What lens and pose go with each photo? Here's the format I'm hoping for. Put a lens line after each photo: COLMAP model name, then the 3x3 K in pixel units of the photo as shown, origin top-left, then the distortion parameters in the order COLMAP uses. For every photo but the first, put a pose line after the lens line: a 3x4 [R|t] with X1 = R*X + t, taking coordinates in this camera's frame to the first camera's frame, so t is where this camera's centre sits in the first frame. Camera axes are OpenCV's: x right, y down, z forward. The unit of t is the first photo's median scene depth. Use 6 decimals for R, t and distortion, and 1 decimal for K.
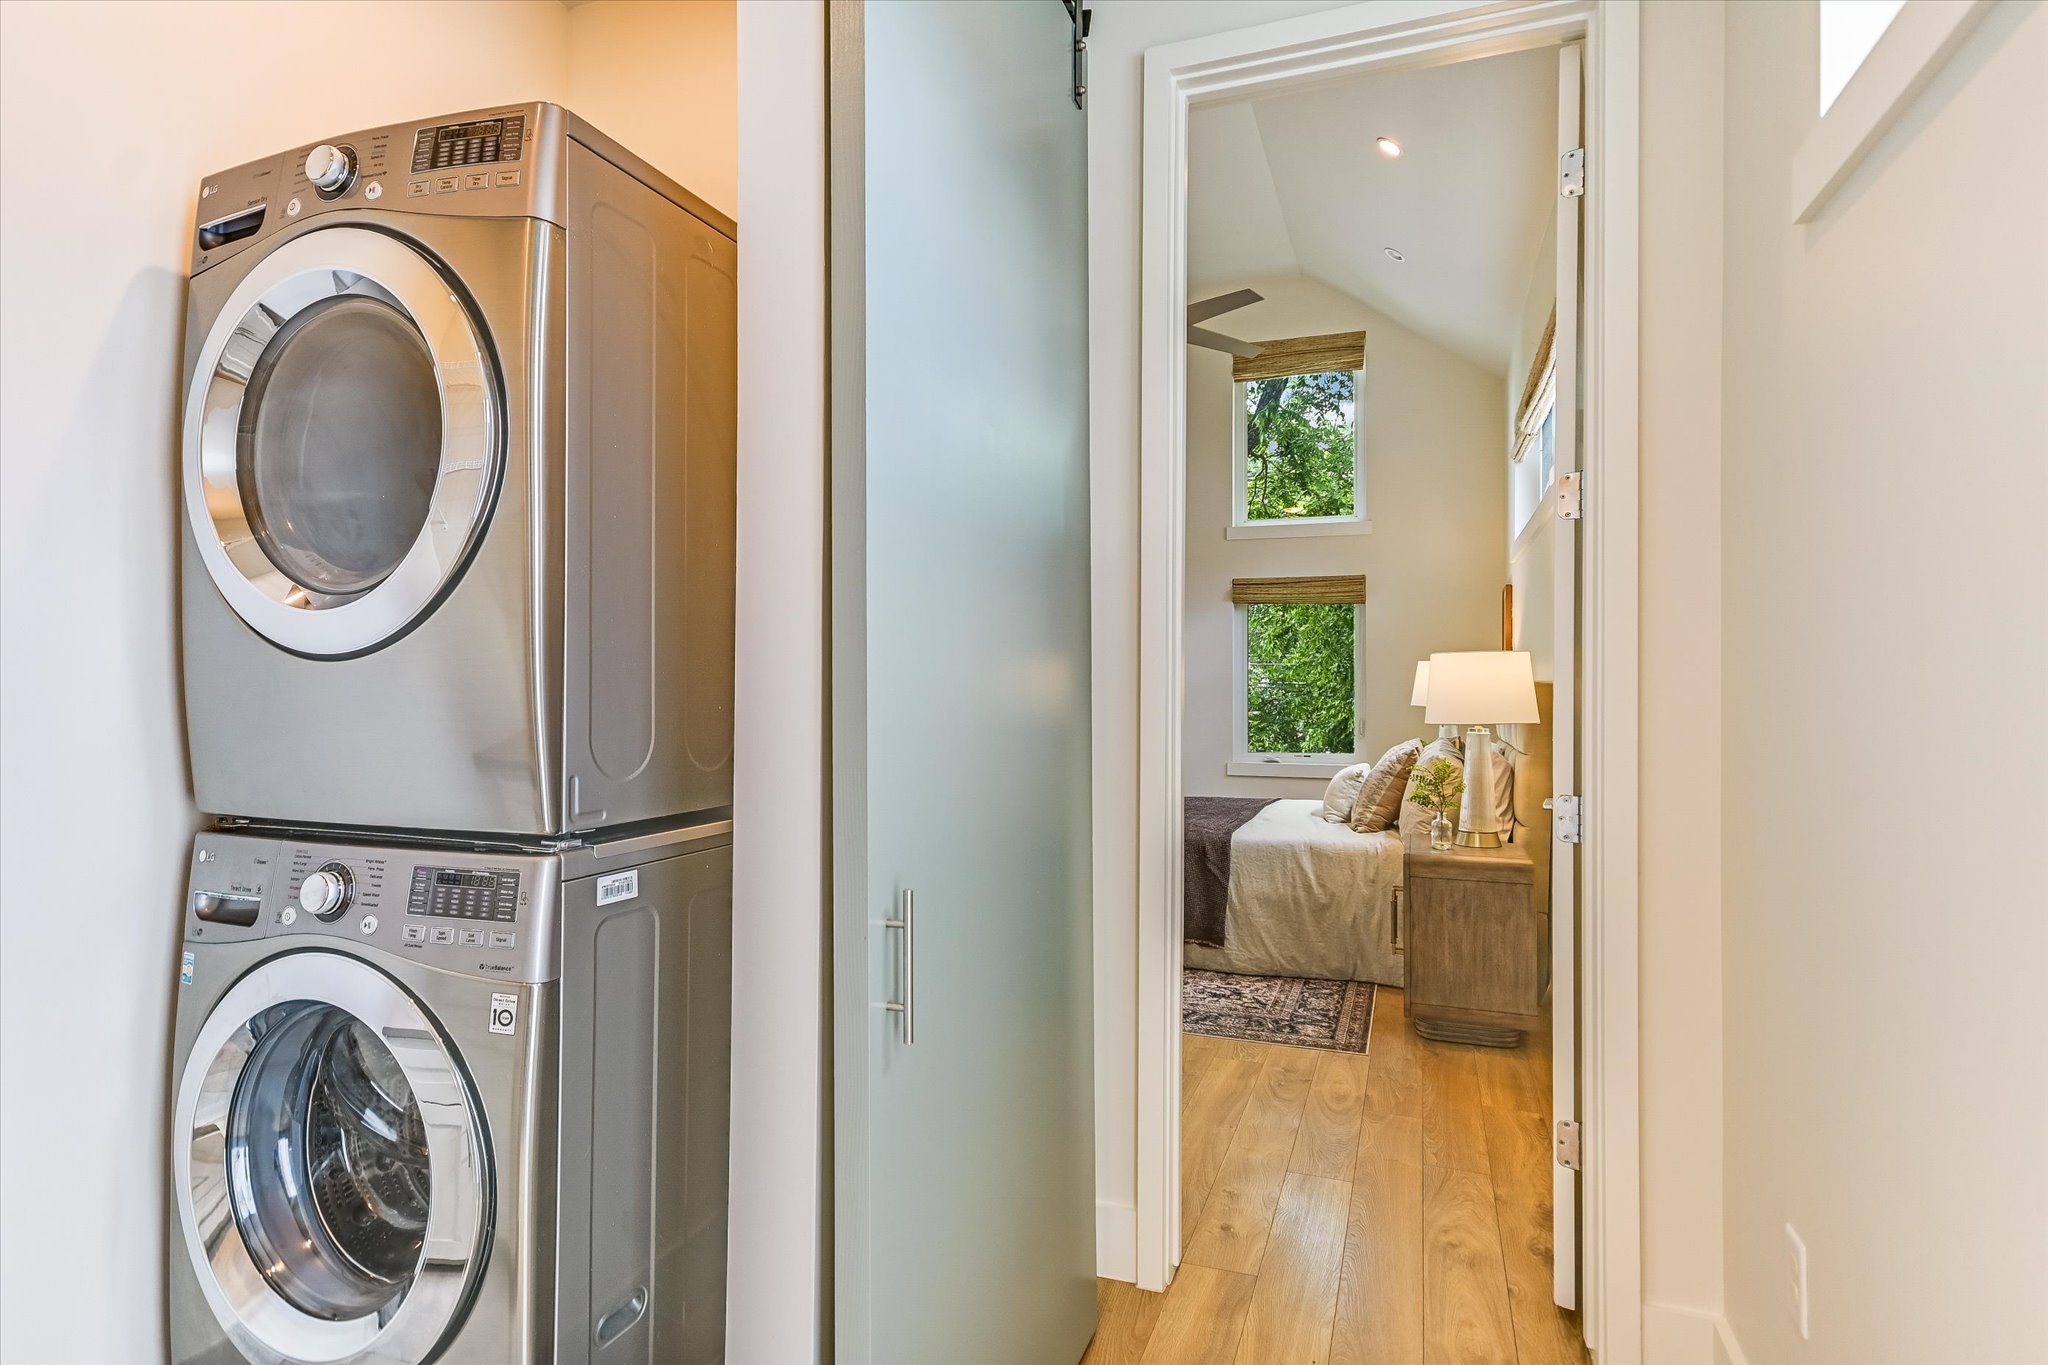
lens RADIAL K [[1072.7, 0, 1022.7], [0, 1072.7, 677.3], [0, 0, 1]] dist [0.020538, -0.000370]
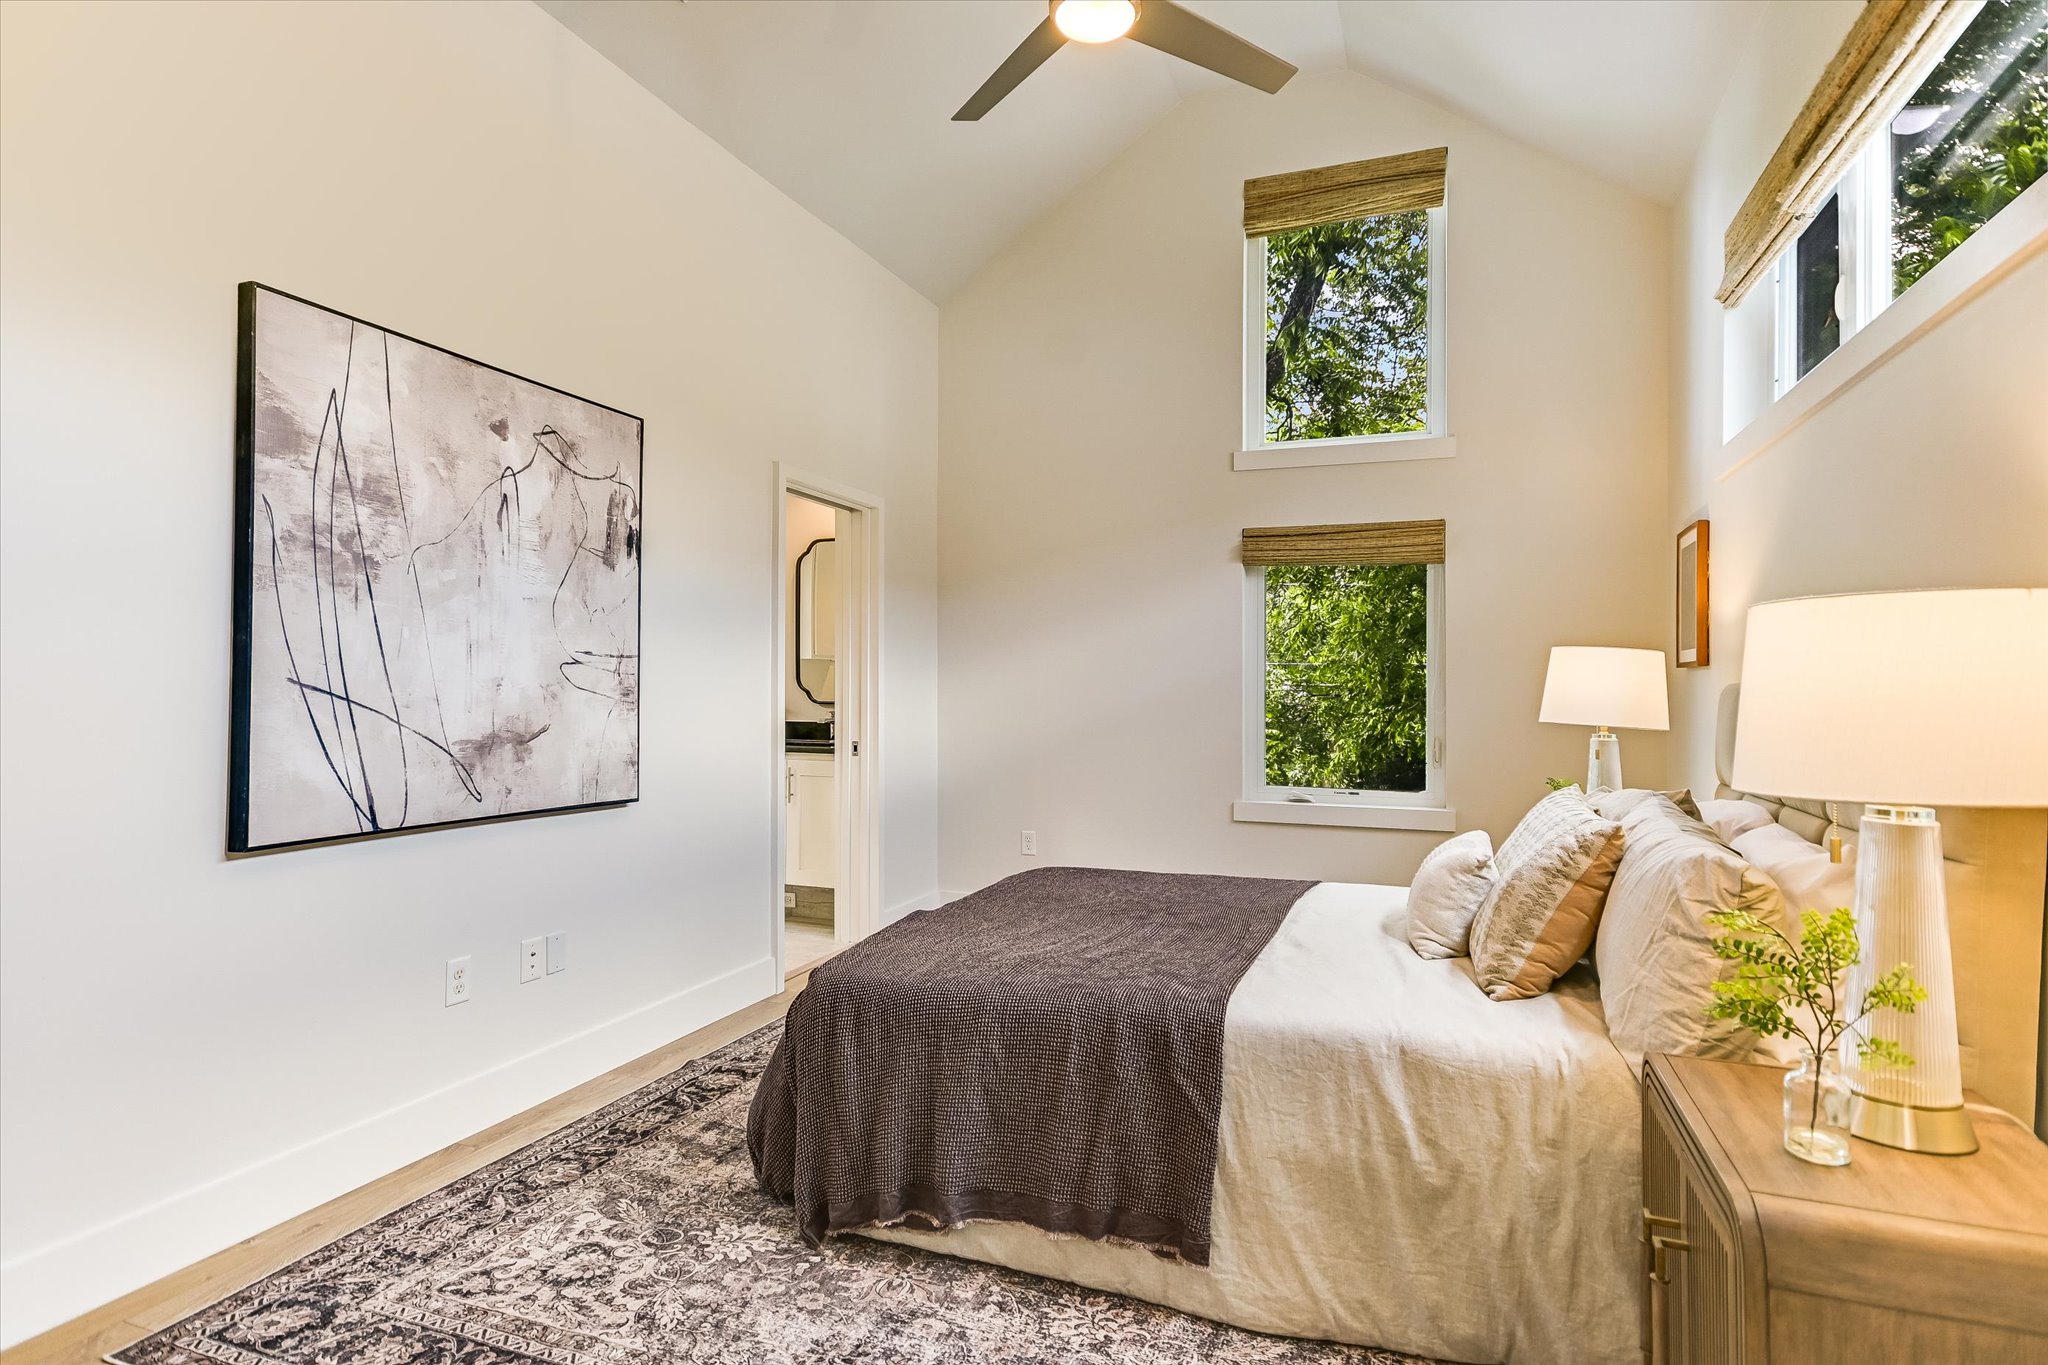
lens RADIAL K [[1072.7, 0, 1024.2], [0, 1072.7, 686.6], [0, 0, 1]] dist [0.020538, -0.000370]
pose [[0.999859, 0.000553, -0.016790, 0.105986], [-0.000449, 0.999981, 0.006160, 0.004331], [0.016794, -0.006151, 0.999840, 0.493020]]
